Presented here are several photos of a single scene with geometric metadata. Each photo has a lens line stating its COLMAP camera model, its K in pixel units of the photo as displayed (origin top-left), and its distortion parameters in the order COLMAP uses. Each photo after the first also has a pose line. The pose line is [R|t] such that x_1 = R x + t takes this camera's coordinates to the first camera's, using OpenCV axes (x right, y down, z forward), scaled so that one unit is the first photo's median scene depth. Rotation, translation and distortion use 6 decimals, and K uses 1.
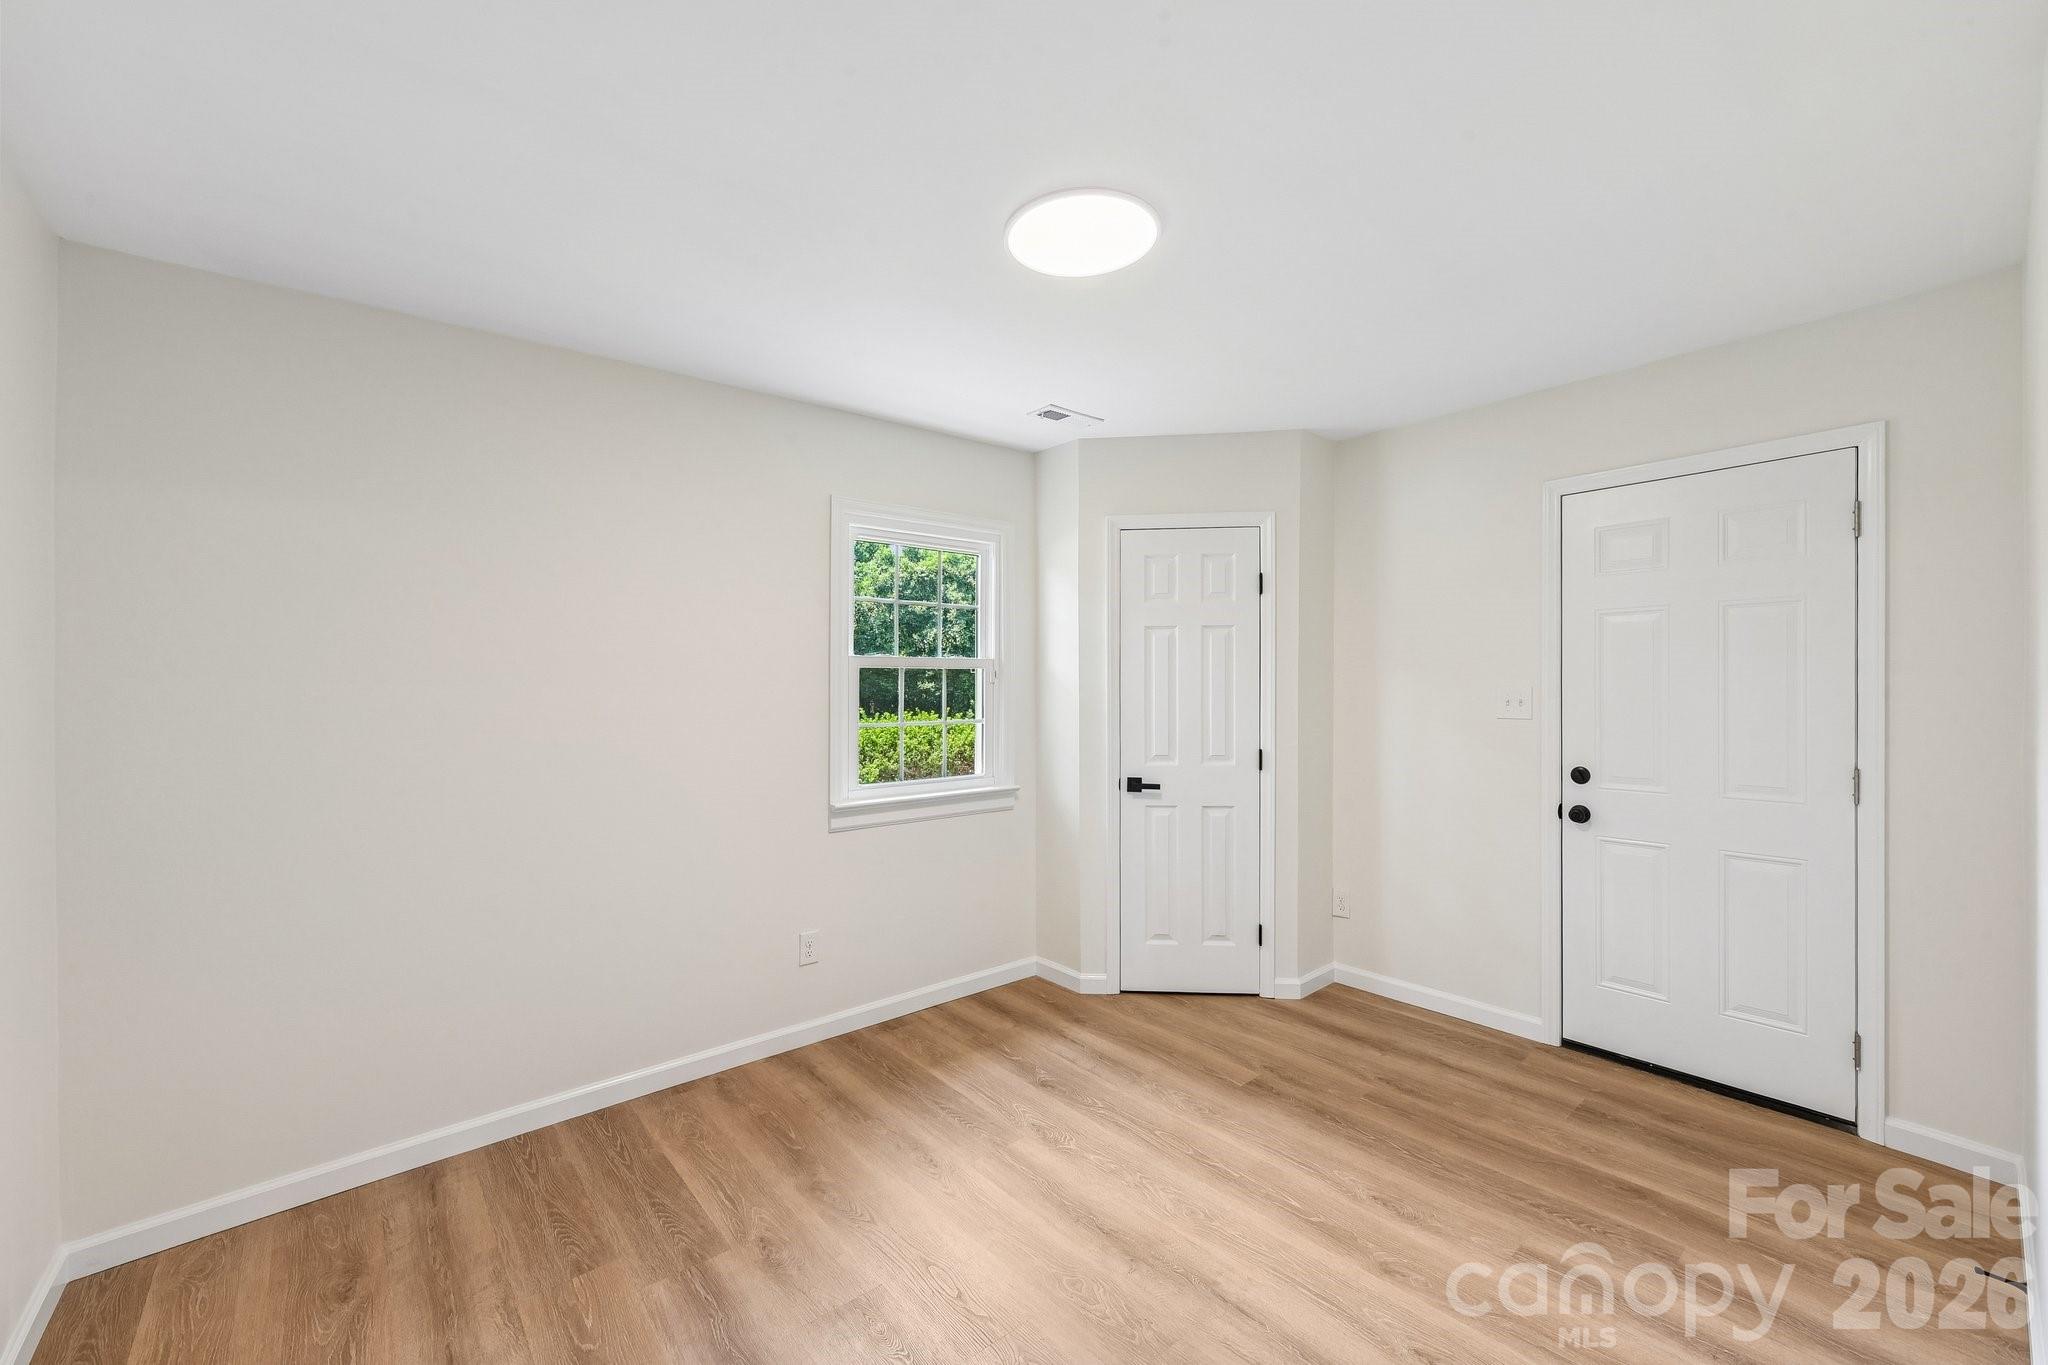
lens RADIAL K [[840.7, 0, 1024.0], [0, 840.7, 682.5], [0, 0, 1]] dist [0.020445, -0.000071]
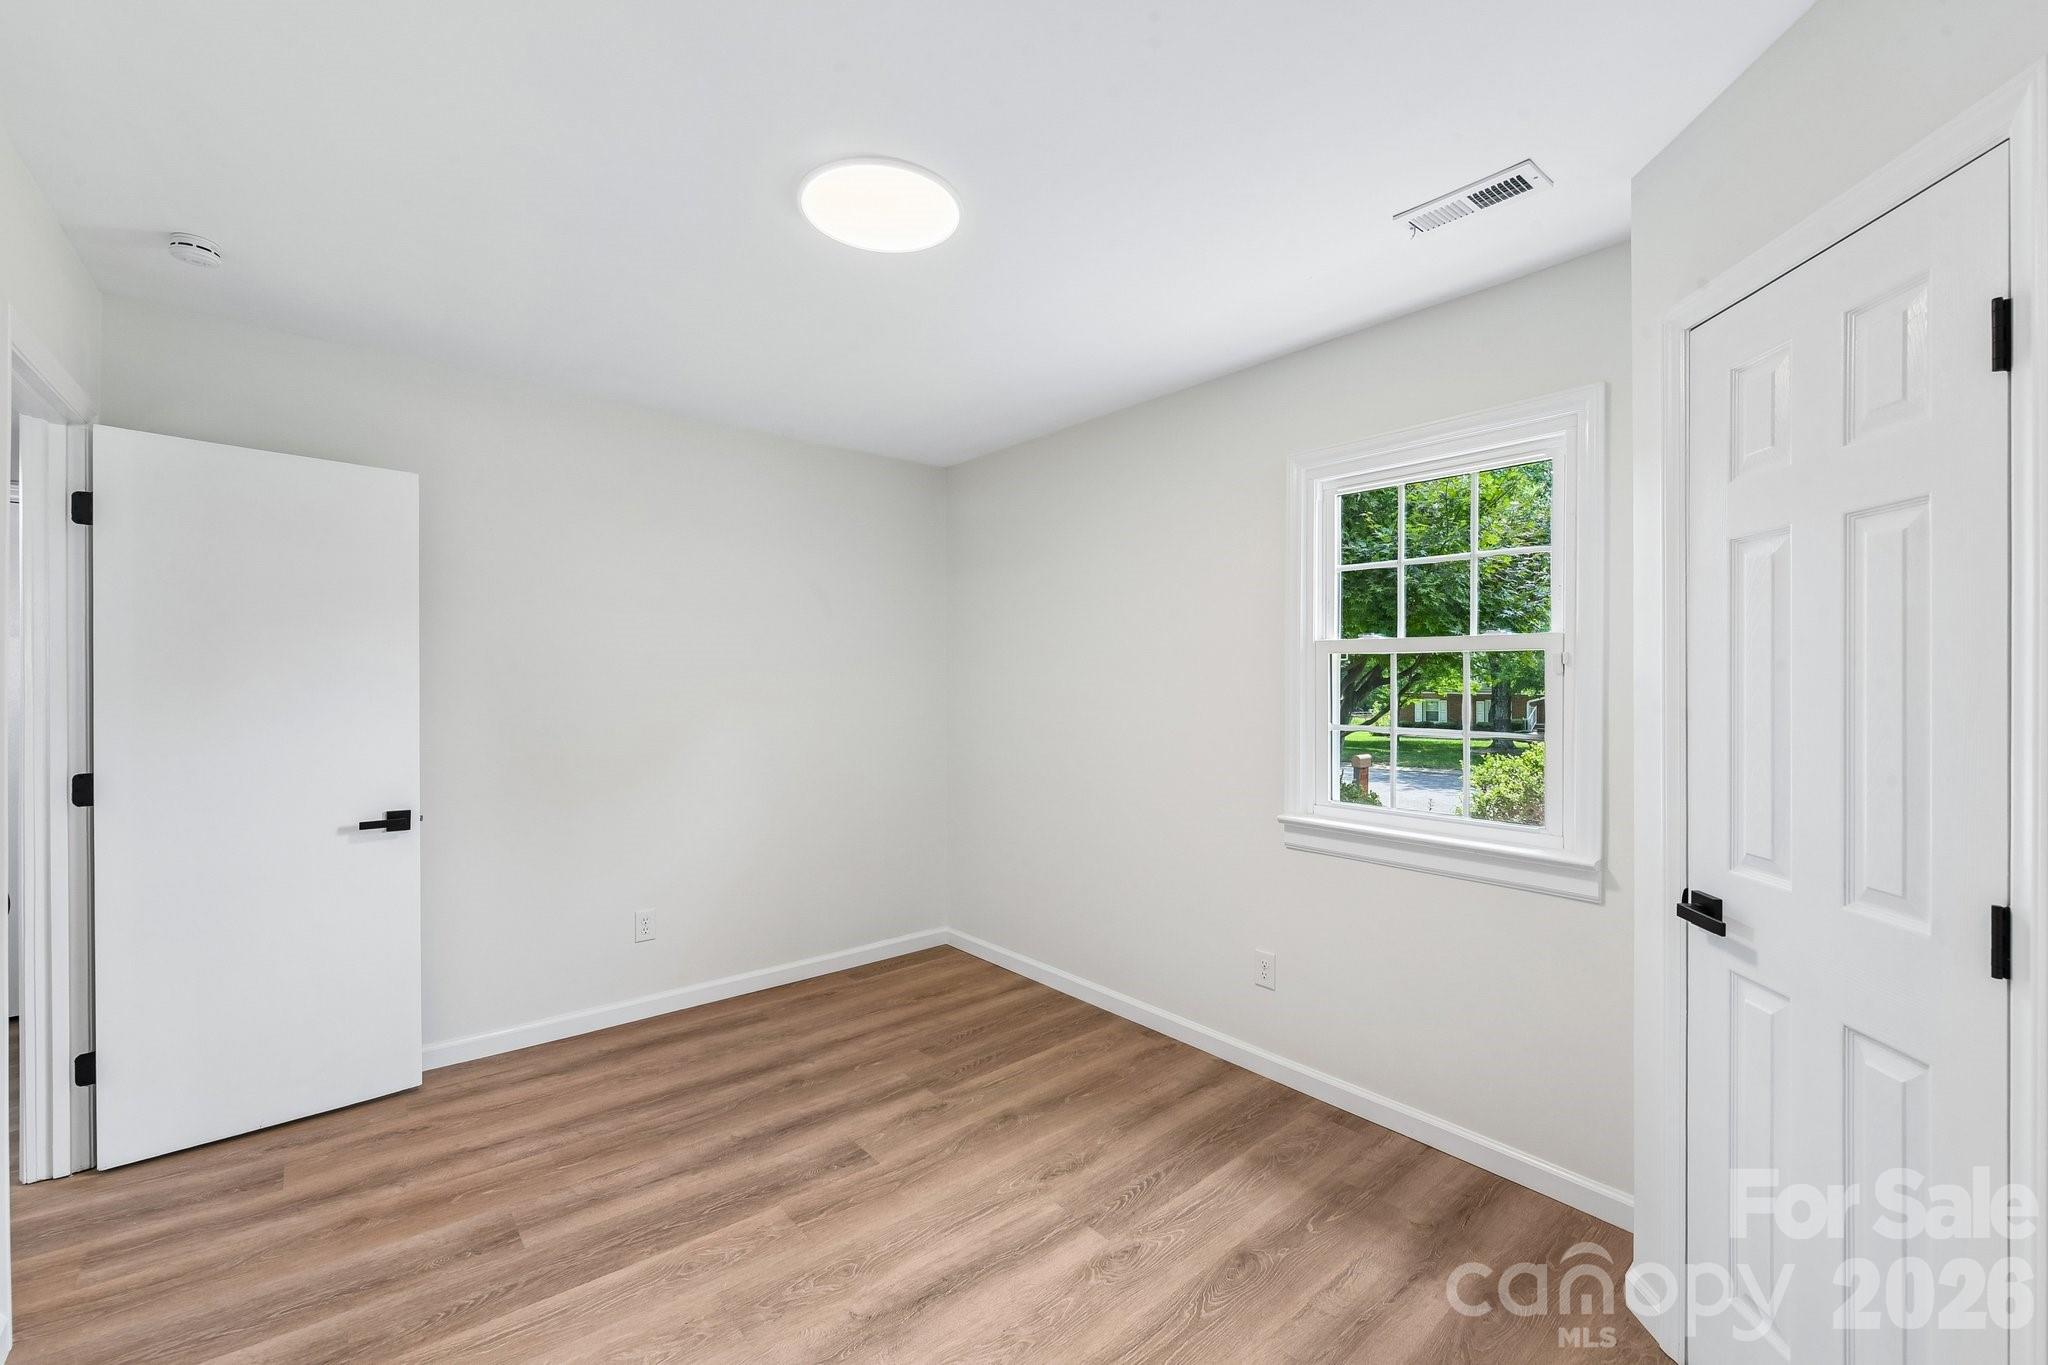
lens RADIAL K [[867.6, 0, 1024.0], [0, 867.6, 682.5], [0, 0, 1]] dist [0.000173, -0.000016]
pose [[-0.010195, 0.013054, -0.999863, 0.733568], [-0.002933, 0.999910, 0.013084, -0.001165], [0.999944, 0.003066, -0.010156, 0.832749]]
